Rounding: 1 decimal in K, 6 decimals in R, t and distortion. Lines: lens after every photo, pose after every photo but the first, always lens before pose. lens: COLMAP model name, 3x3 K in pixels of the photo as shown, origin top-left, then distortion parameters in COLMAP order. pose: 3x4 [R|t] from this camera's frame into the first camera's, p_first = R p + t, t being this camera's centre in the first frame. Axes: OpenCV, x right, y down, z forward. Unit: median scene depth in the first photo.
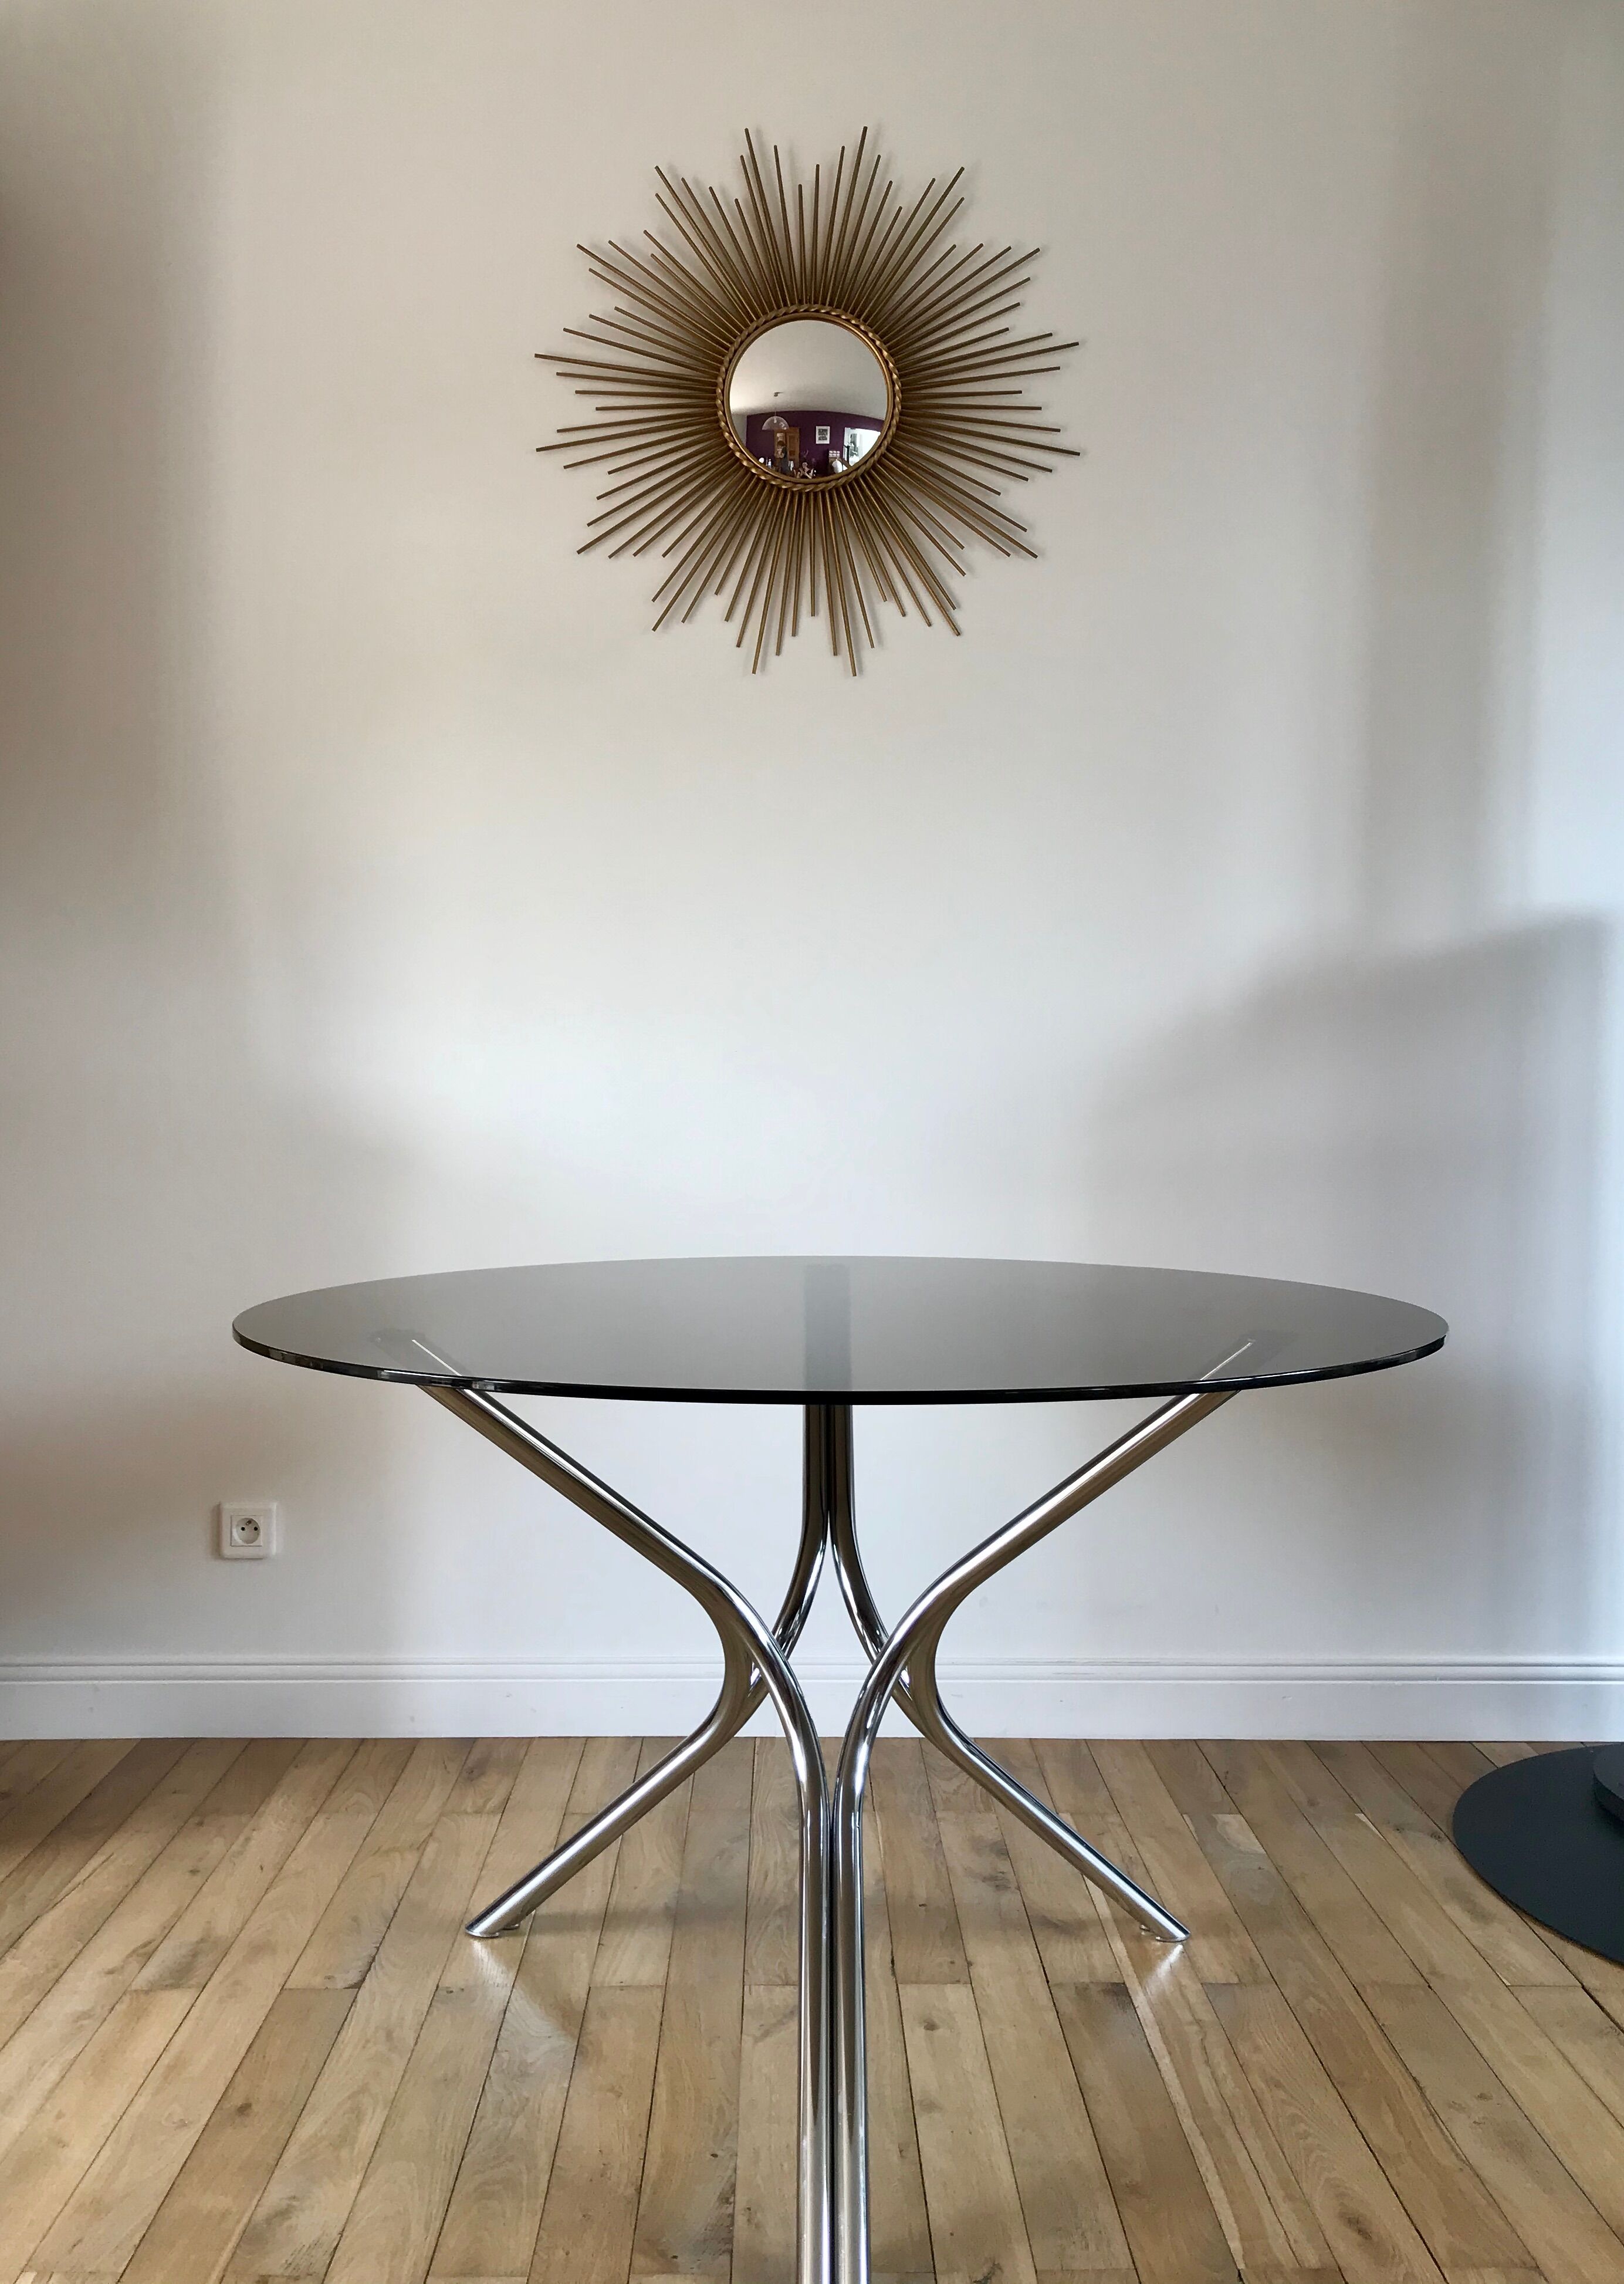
lens RADIAL K [[1932.8, 0, 793.1], [0, 1932.8, 1096.9], [0, 0, 1]] dist [-0.005616, 0.048066]
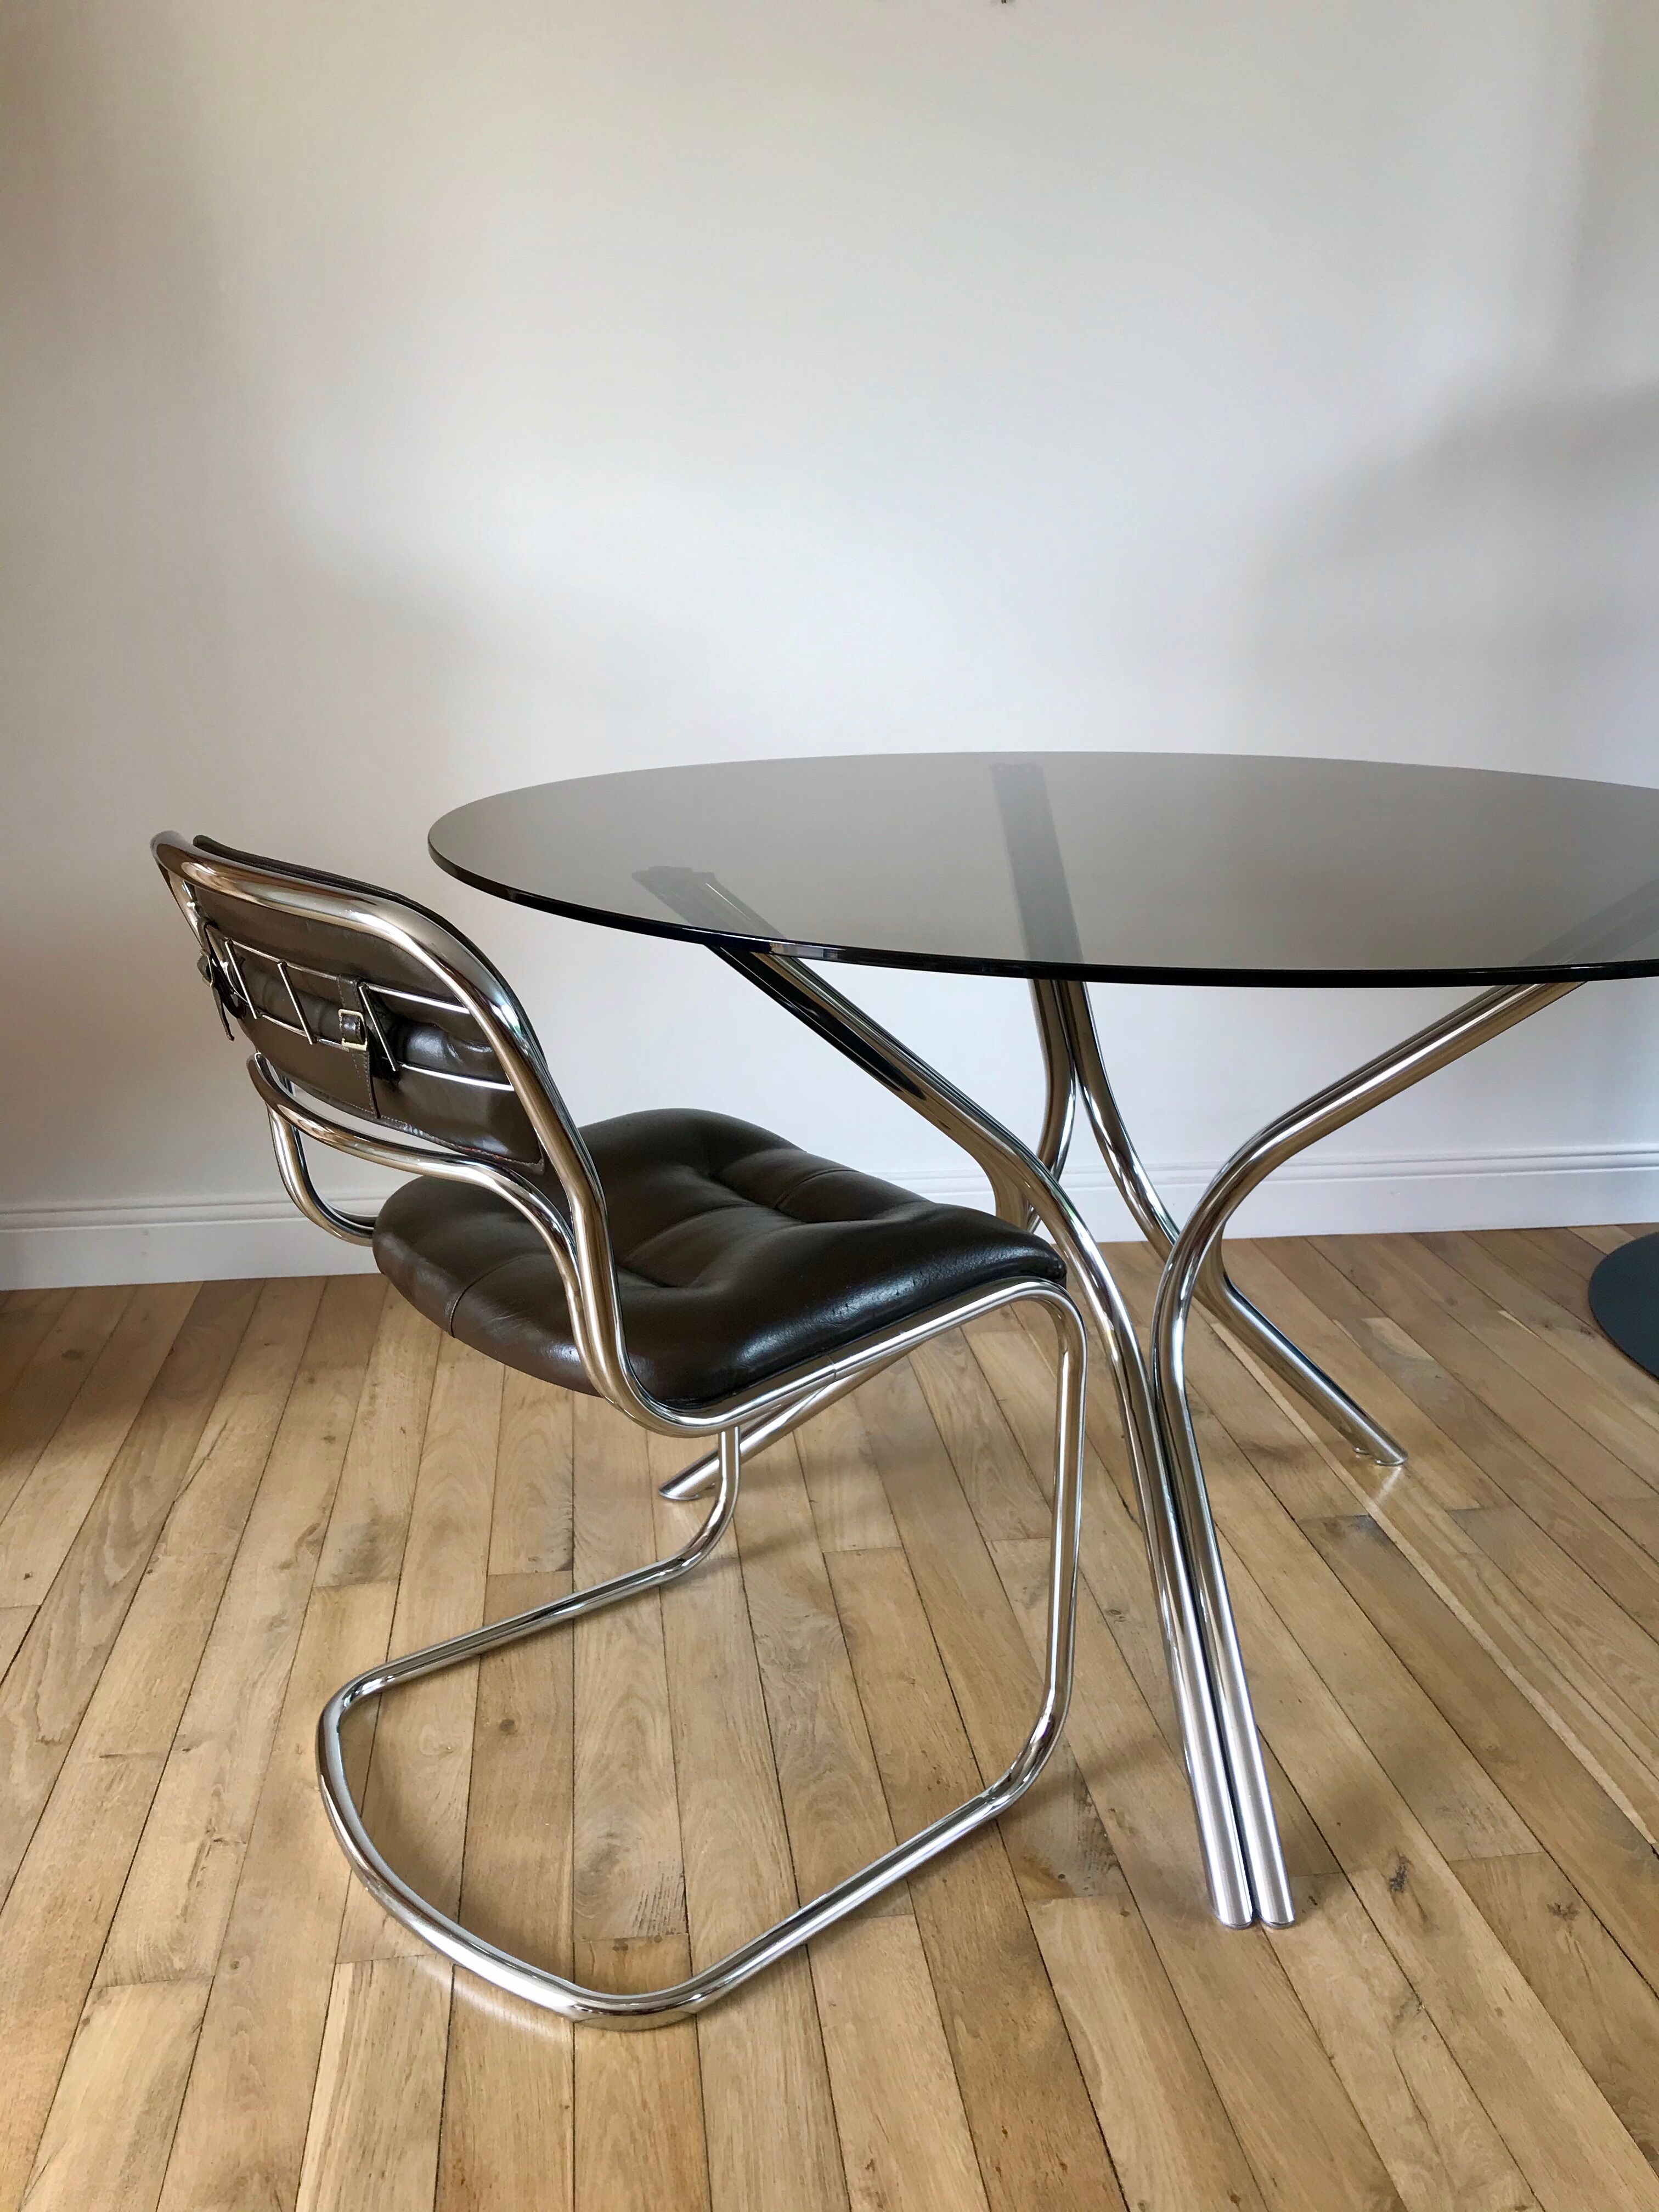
lens RADIAL K [[1809.7, 0, 830.3], [0, 1809.7, 1099.1], [0, 0, 1]] dist [0.000818, 0.038757]
pose [[0.991687, -0.030898, 0.124905, -0.196251], [-0.006067, 0.958431, 0.285259, 0.002384], [-0.128527, -0.283646, 0.950277, 0.226683]]
